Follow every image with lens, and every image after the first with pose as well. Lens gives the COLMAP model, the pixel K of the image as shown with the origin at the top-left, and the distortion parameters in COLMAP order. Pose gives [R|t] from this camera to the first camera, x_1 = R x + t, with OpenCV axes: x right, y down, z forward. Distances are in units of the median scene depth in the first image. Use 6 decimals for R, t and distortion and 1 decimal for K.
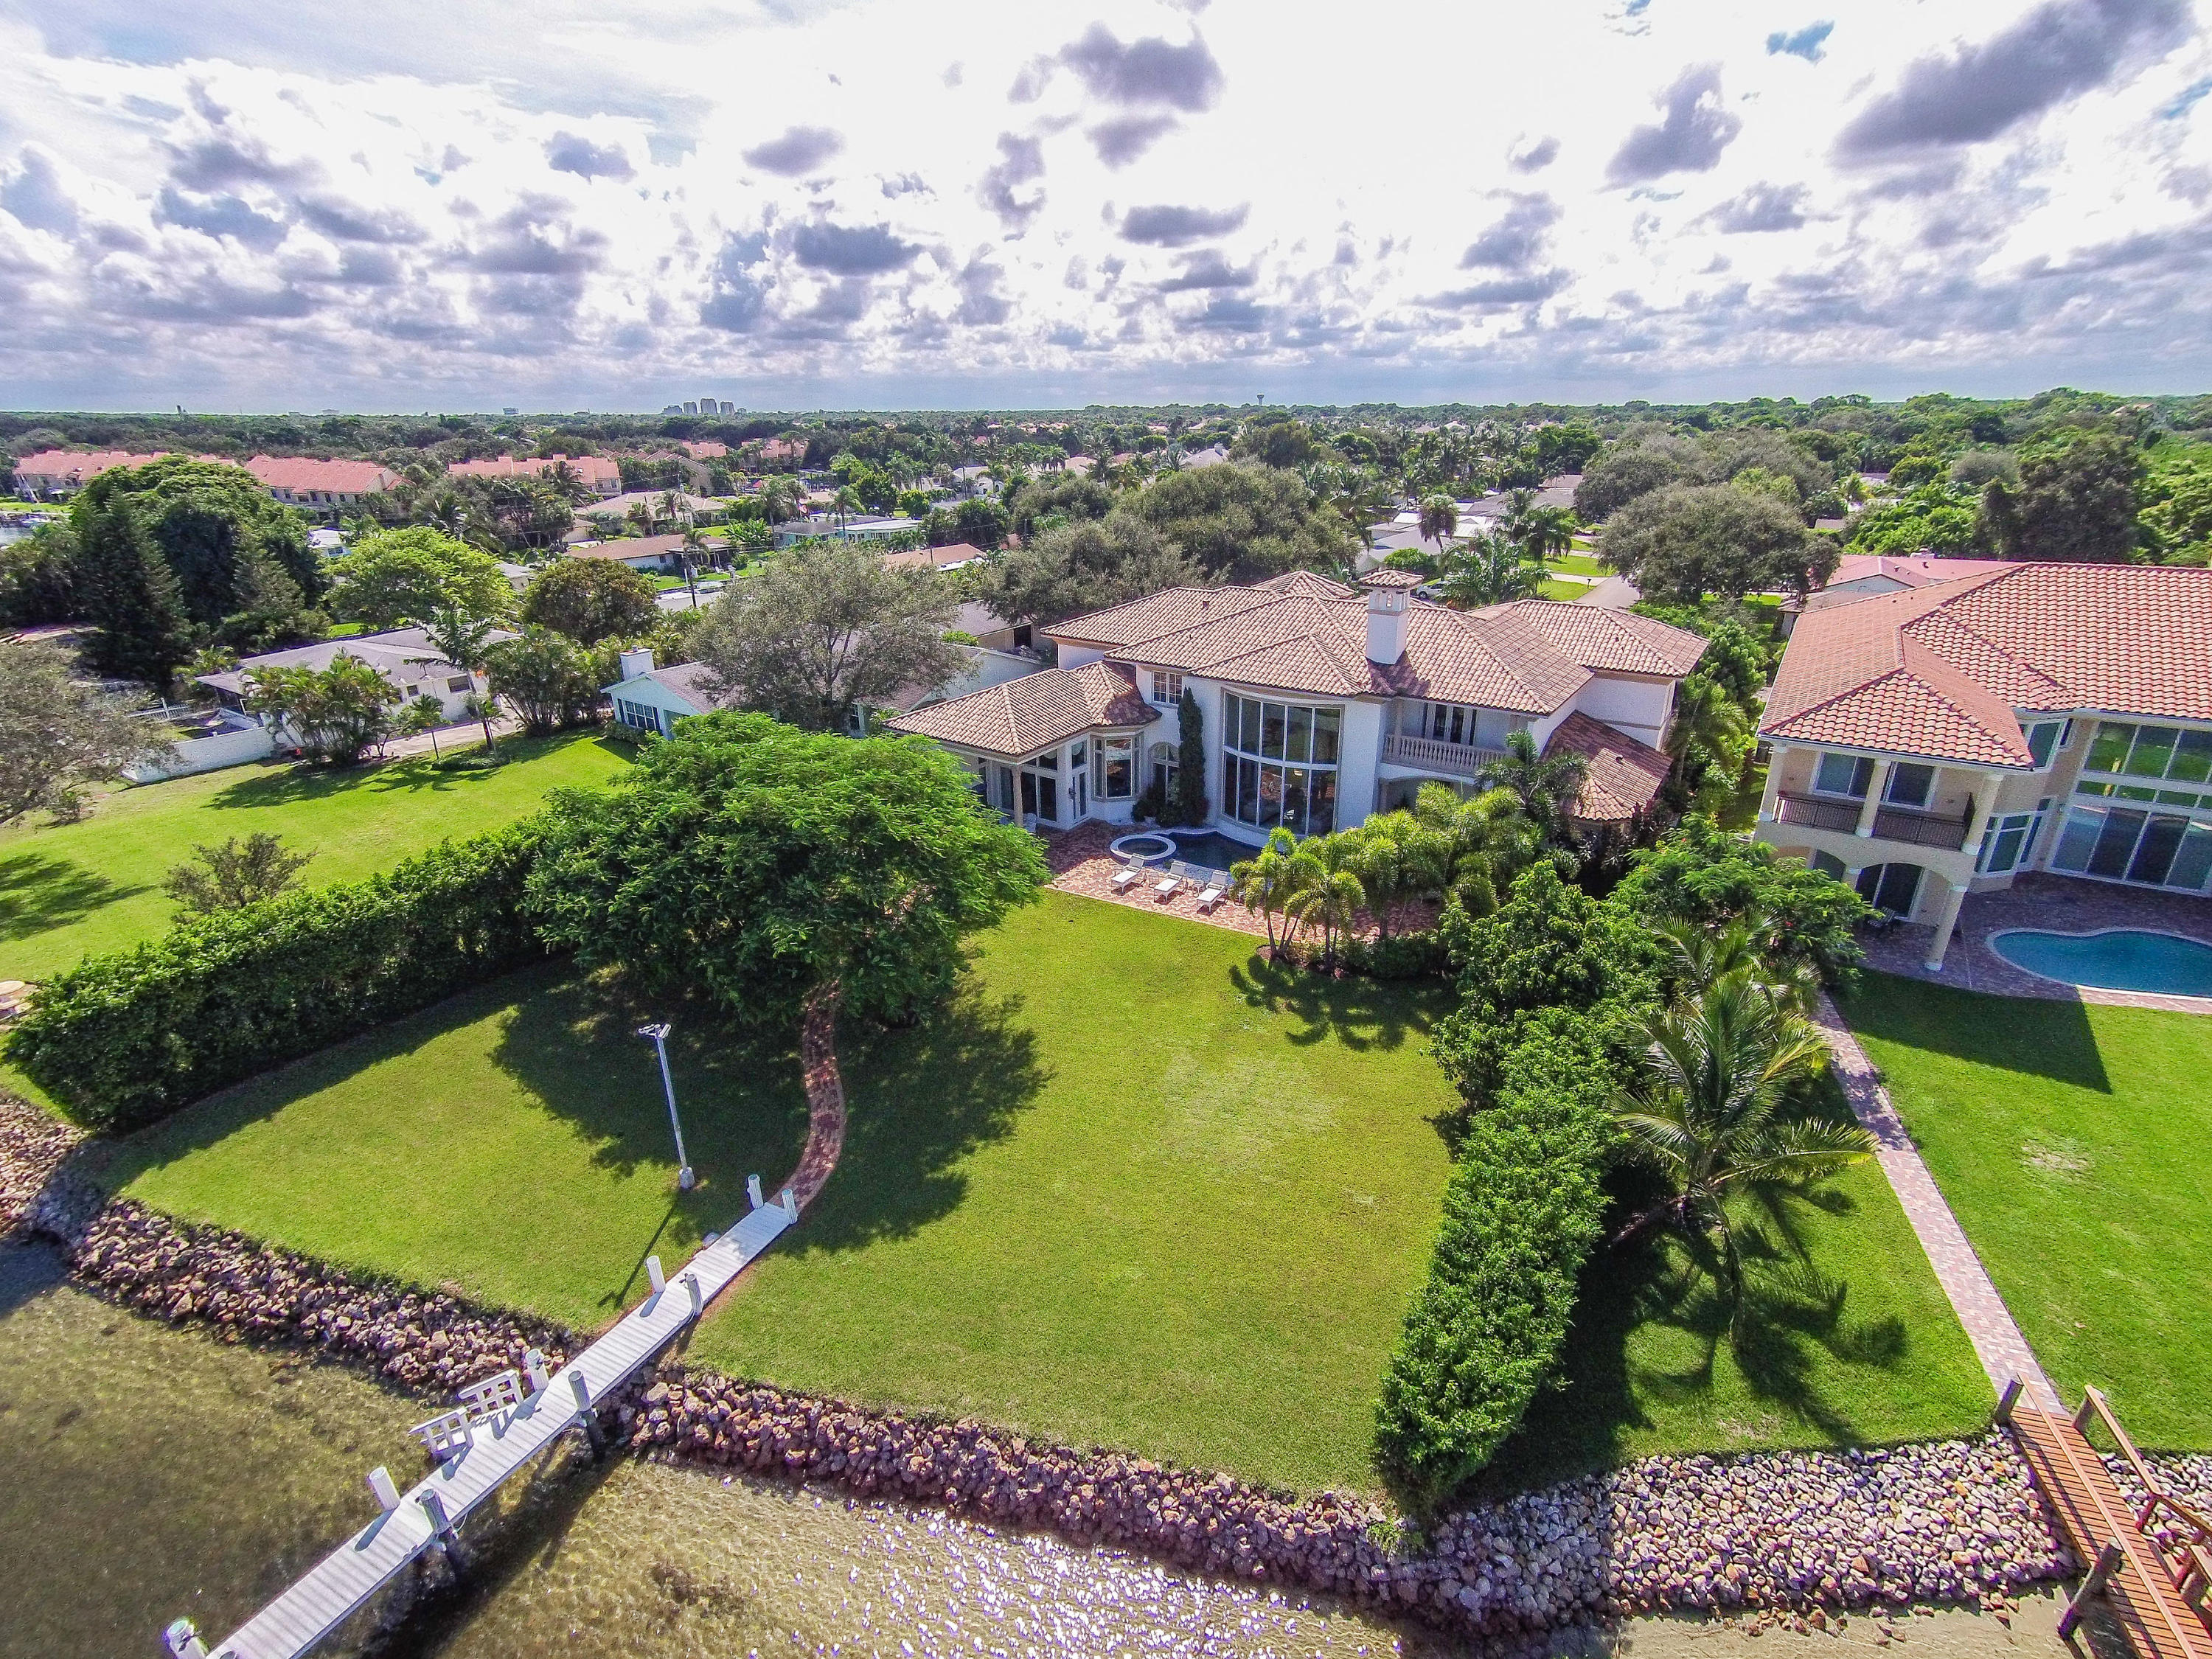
lens RADIAL K [[1052.4, 0, 1093.7], [0, 1052.4, 866.1], [0, 0, 1]] dist [-0.014671, 0.000877]
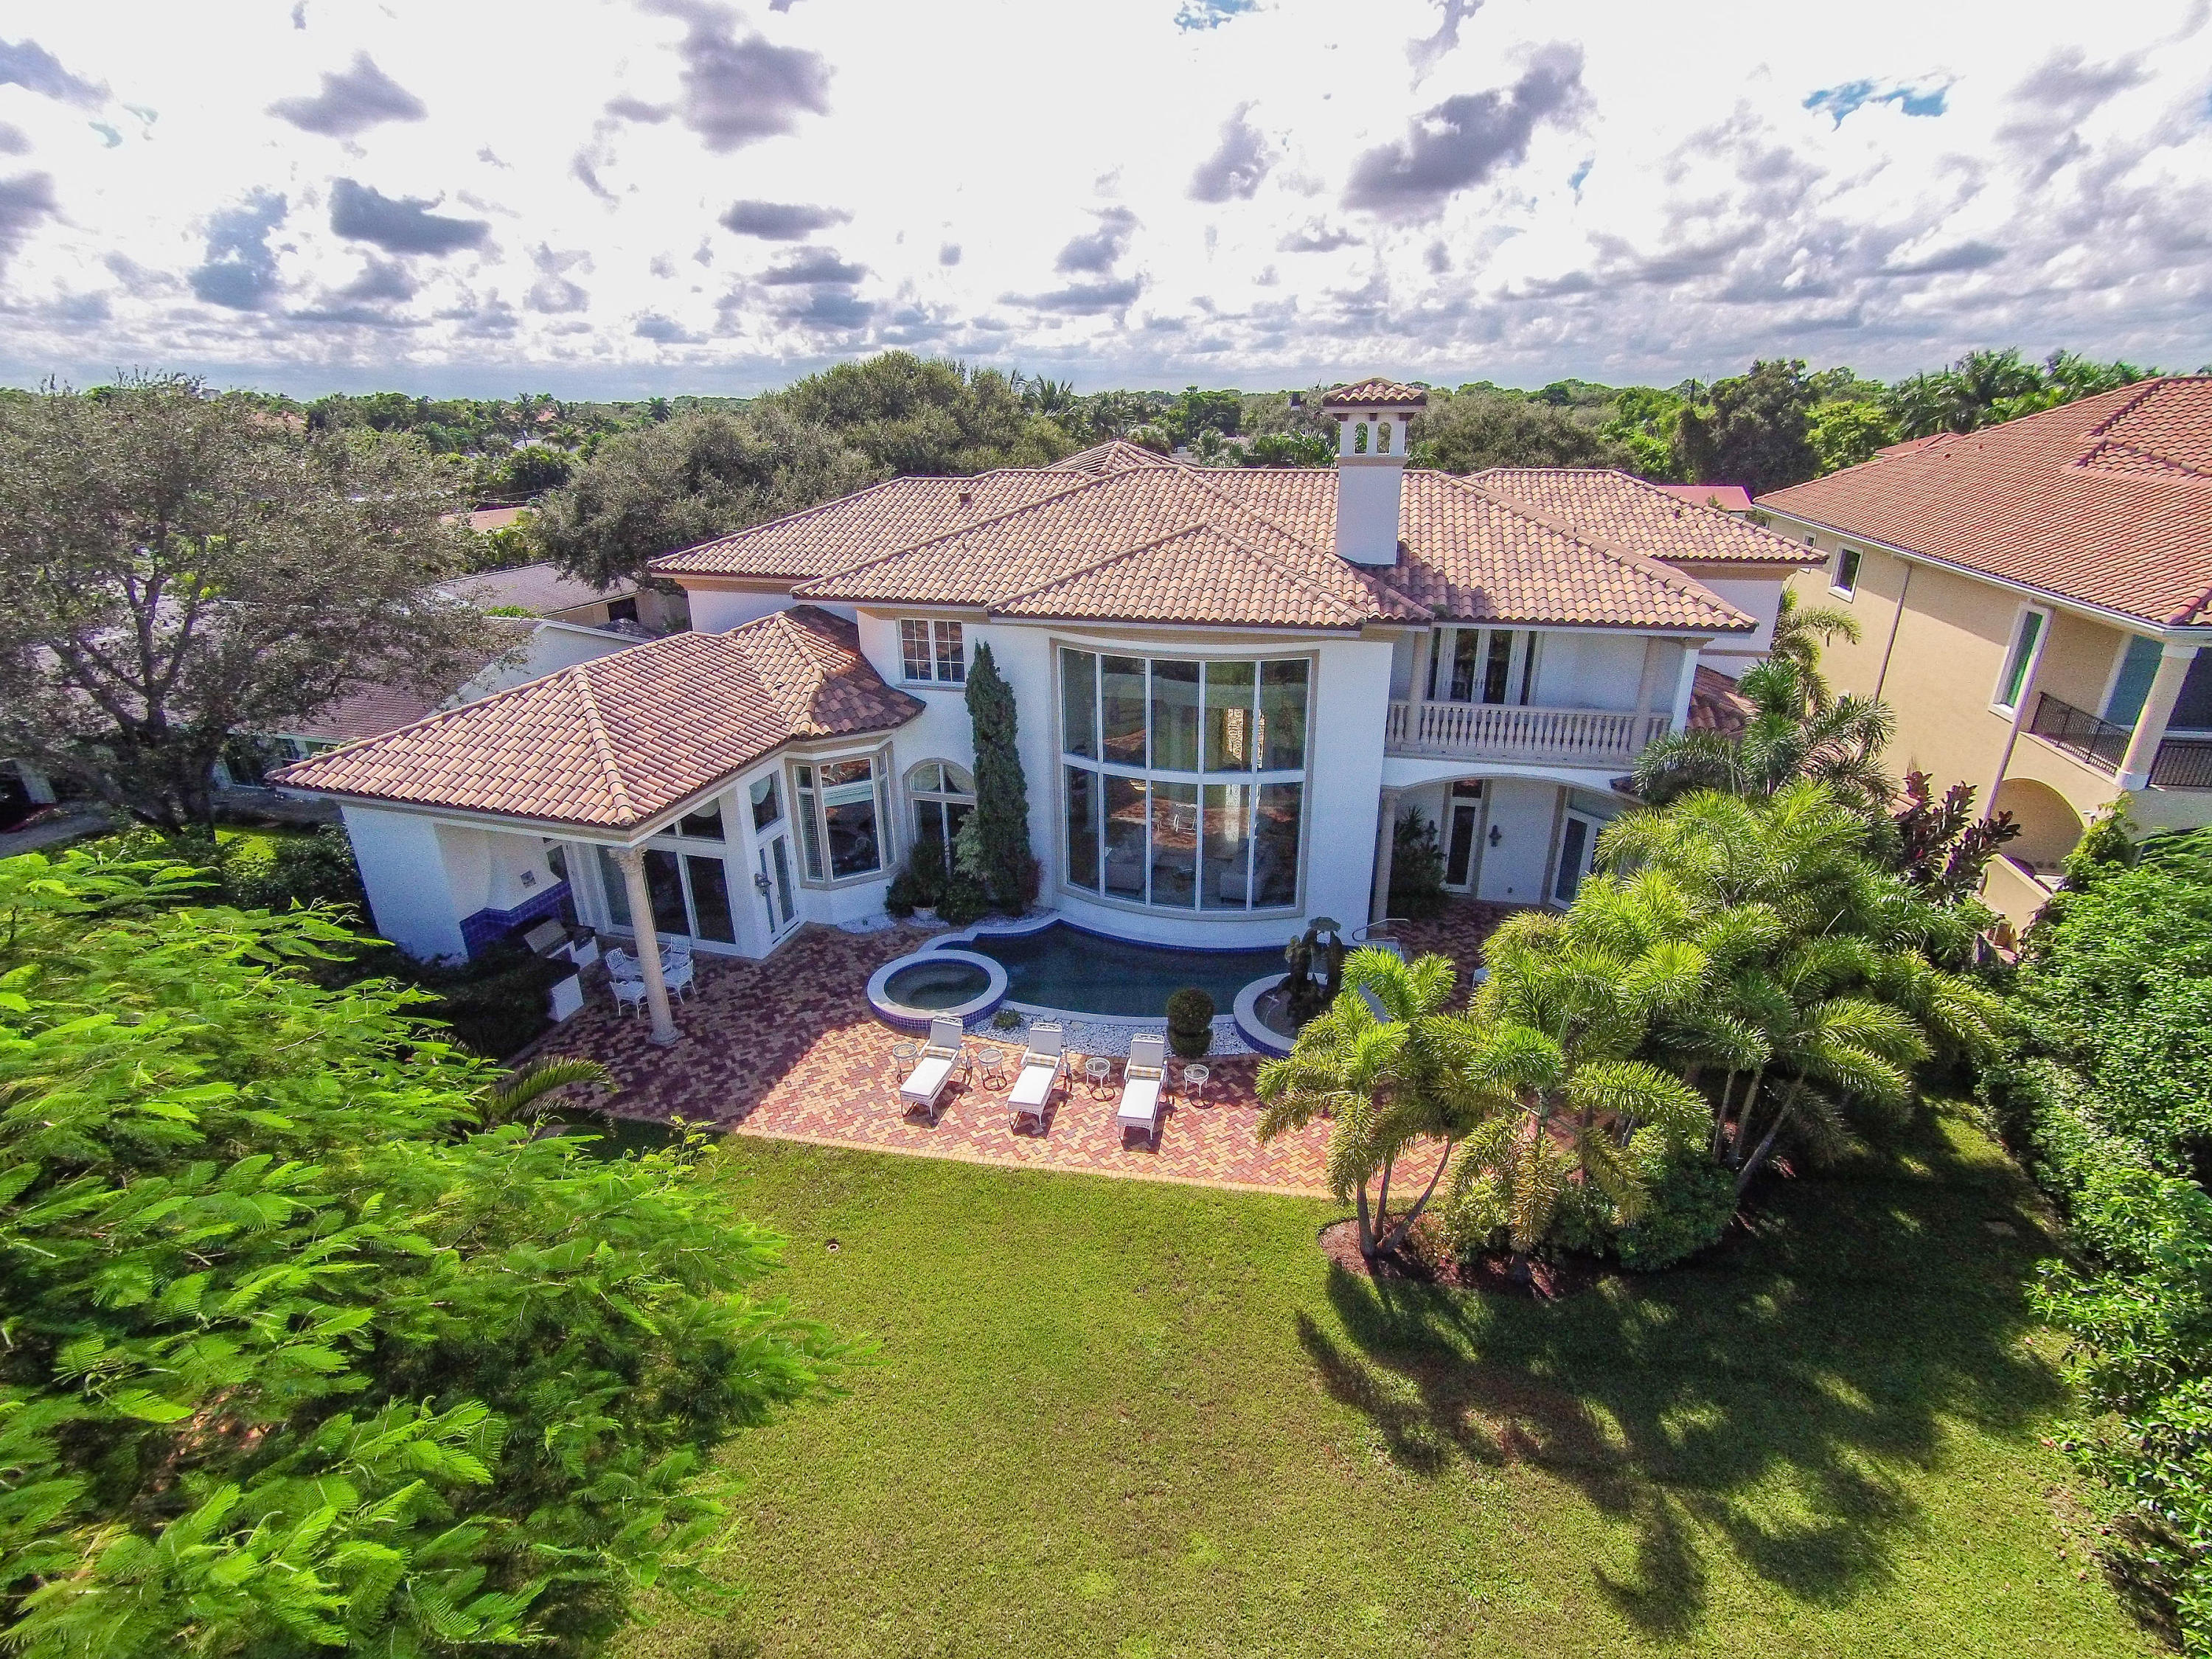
lens RADIAL K [[1052.4, 0, 1093.7], [0, 1052.4, 866.1], [0, 0, 1]] dist [-0.014671, 0.000877]
pose [[0.941797, -0.127997, 0.310863, -0.026163], [0.129117, 0.991483, 0.017066, -0.065498], [-0.310400, 0.024064, 0.950302, 0.496798]]
